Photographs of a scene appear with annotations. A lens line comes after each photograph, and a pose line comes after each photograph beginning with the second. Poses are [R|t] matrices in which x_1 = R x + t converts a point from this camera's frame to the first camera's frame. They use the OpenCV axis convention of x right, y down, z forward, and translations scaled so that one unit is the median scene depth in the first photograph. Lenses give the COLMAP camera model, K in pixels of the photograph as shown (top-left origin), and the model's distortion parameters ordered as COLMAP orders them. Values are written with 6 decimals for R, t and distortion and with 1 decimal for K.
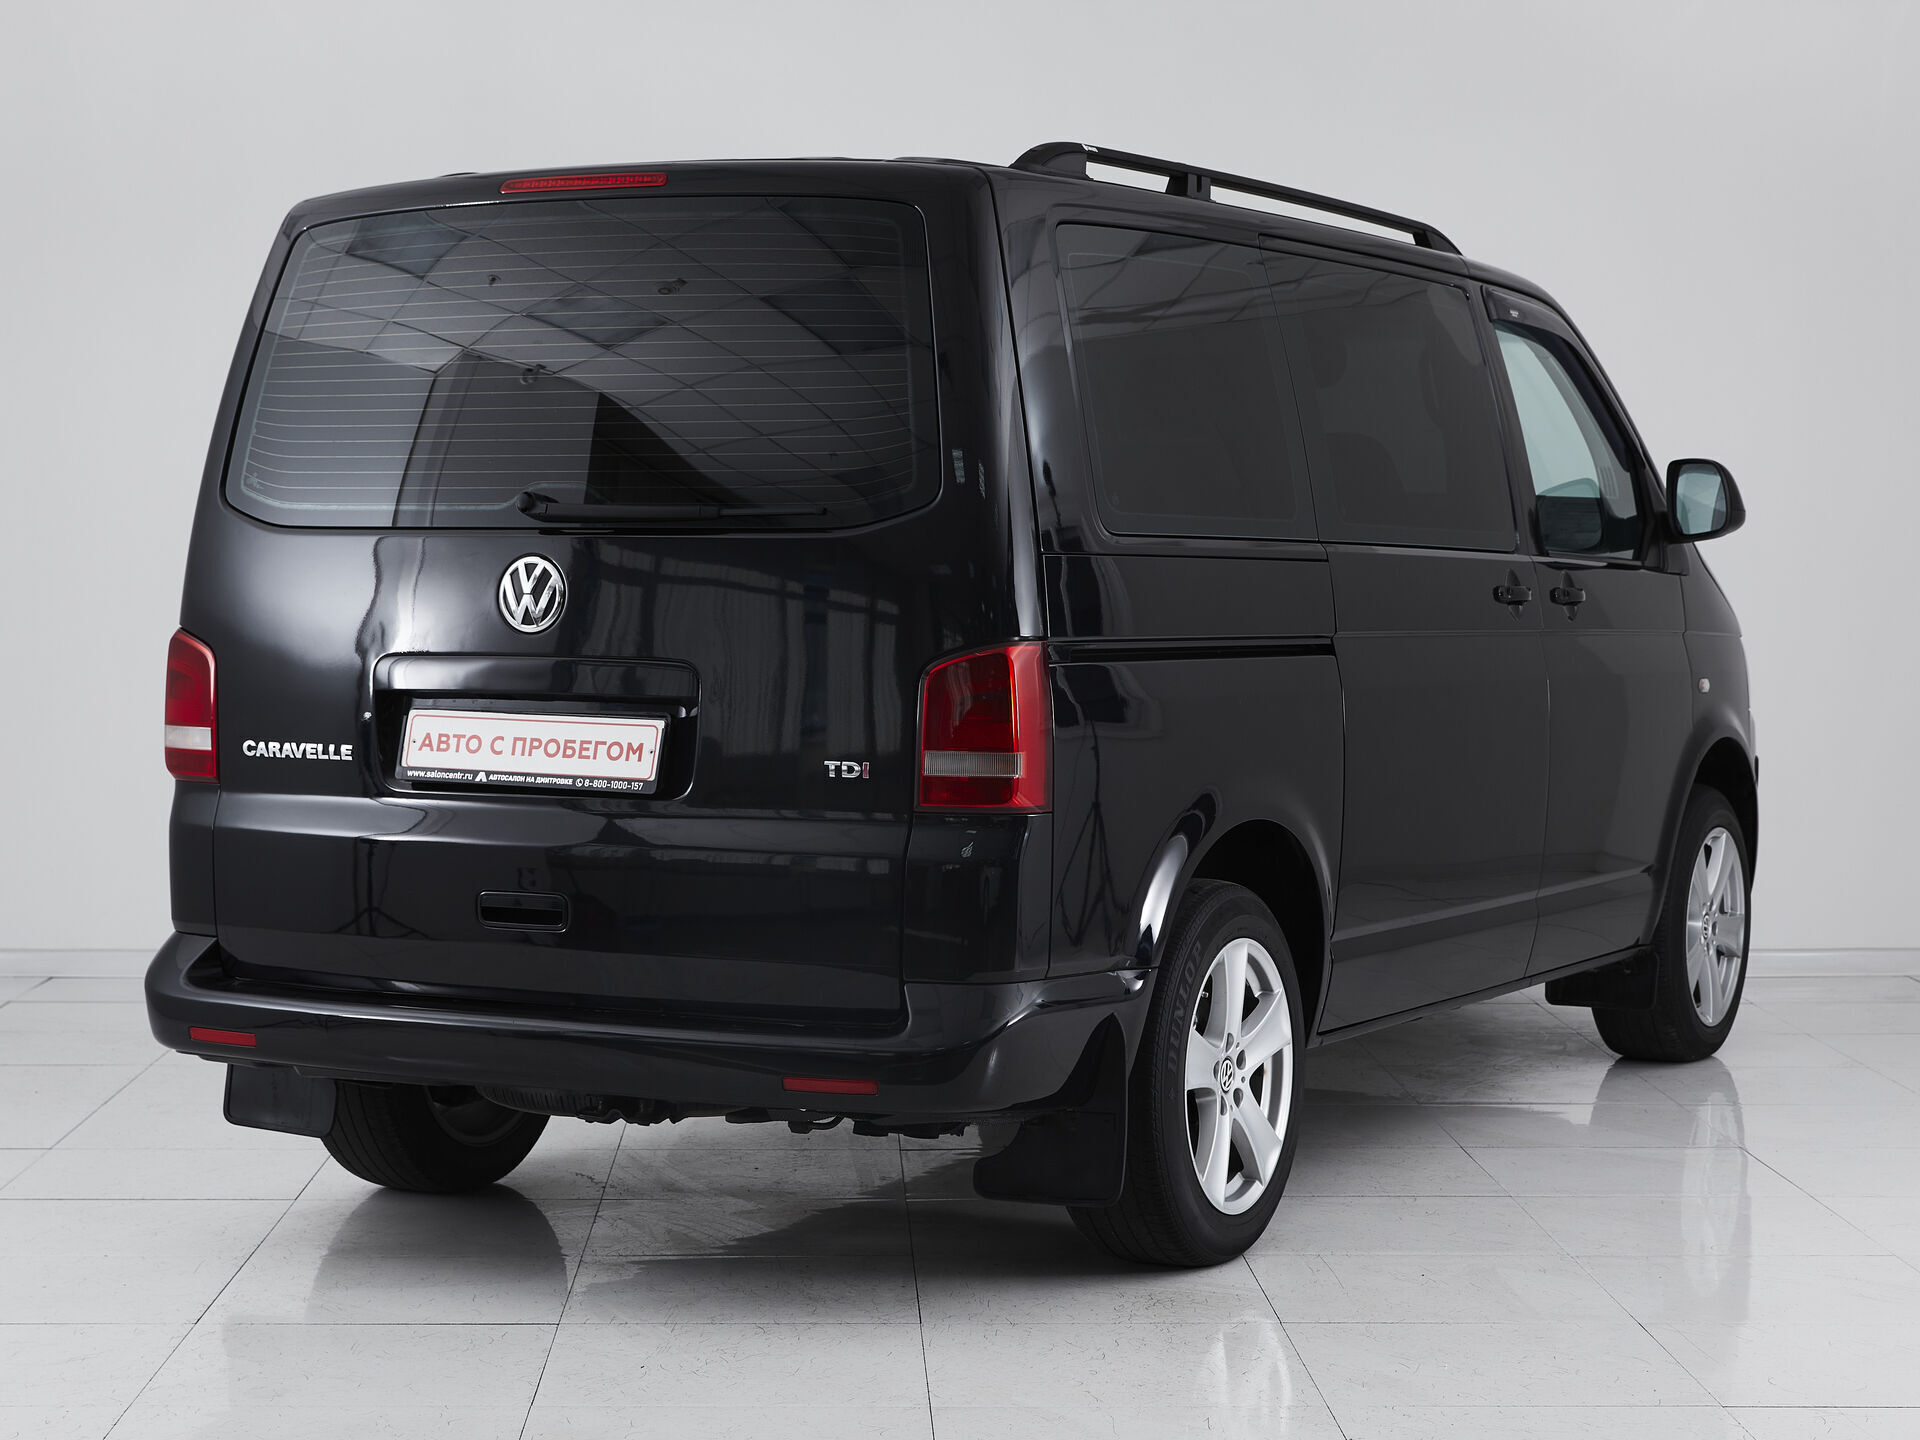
lens RADIAL K [[2942.7, 0, 960.0], [0, 2942.7, 720.0], [0, 0, 1]] dist [0.523273, -0.024721]
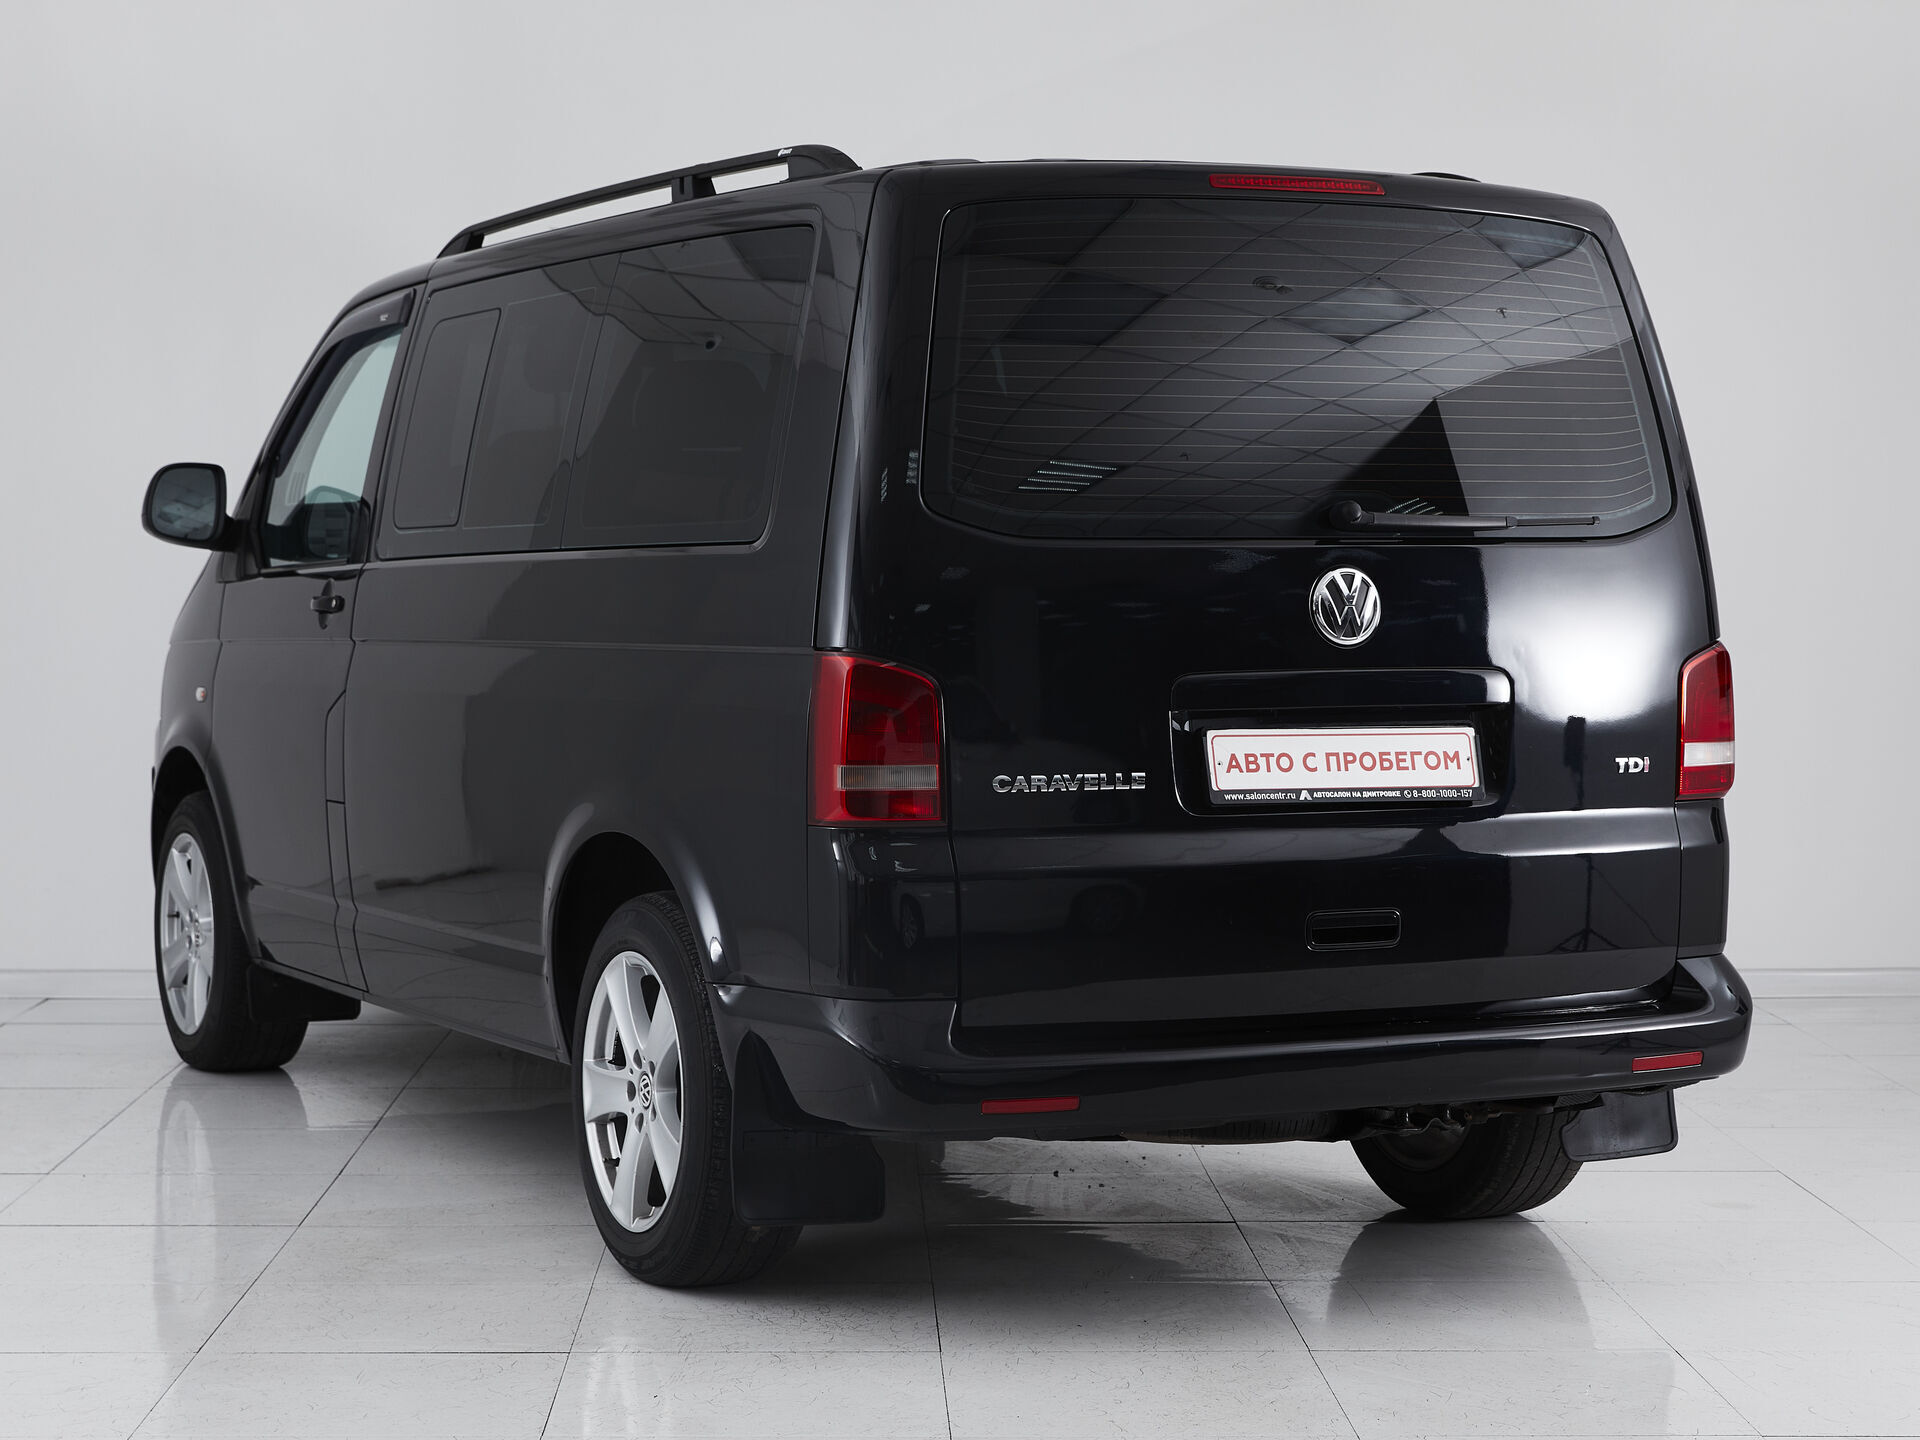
lens RADIAL K [[2942.7, 0, 960.0], [0, 2942.7, 720.0], [0, 0, 1]] dist [0.523273, -0.024721]
pose [[0.604613, -0.039731, 0.795528, -0.998455], [0.041663, 0.998965, 0.018227, -0.027722], [-0.795429, 0.022124, 0.605643, 0.510671]]
